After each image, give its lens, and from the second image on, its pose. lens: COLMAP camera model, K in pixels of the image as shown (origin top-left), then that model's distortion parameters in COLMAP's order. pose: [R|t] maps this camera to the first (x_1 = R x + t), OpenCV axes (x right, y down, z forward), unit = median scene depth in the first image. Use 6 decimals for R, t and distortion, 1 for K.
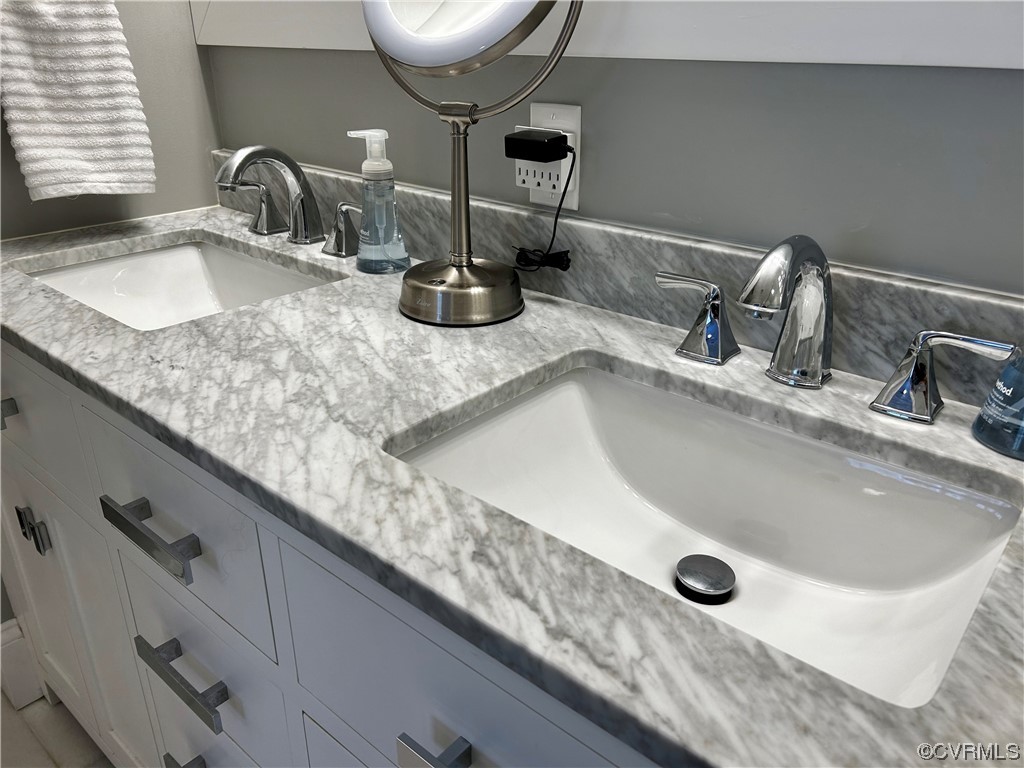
lens RADIAL K [[775.6, 0, 509.5], [0, 775.6, 385.5], [0, 0, 1]] dist [0.030030, -0.005993]
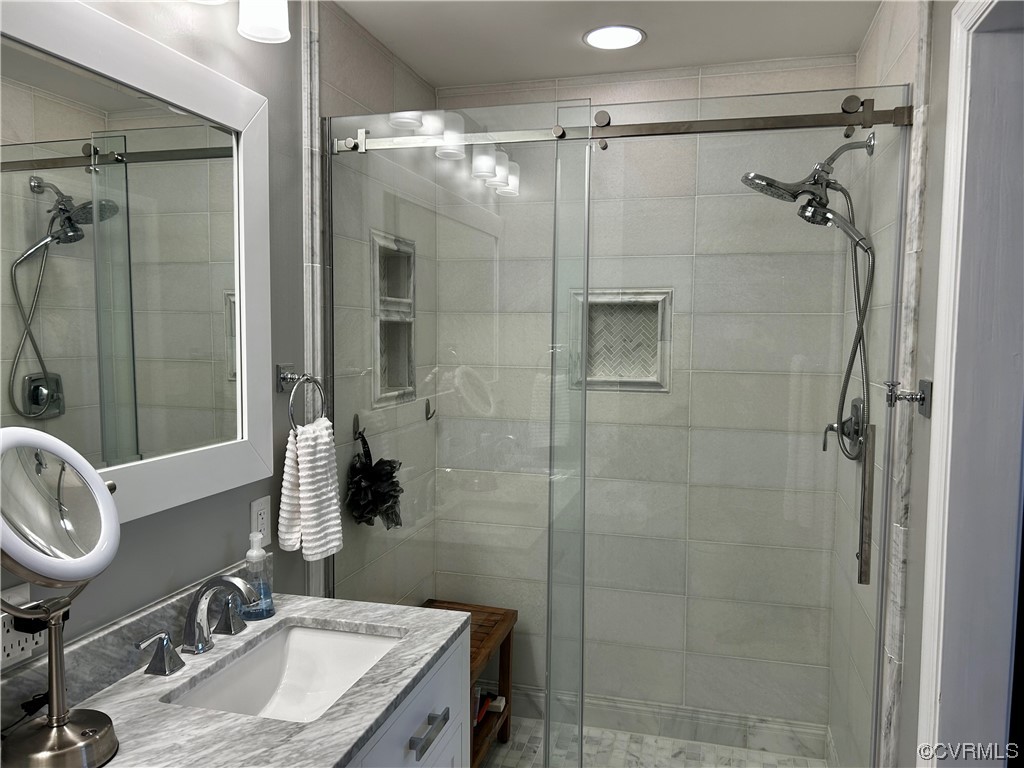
lens RADIAL K [[775.6, 0, 511.6], [0, 775.6, 385.7], [0, 0, 1]] dist [0.030030, -0.005993]
pose [[-0.435539, -0.068993, 0.897522, -1.881567], [0.362650, 0.899117, 0.245098, -0.884578], [-0.823888, 0.432236, -0.366580, 0.834413]]
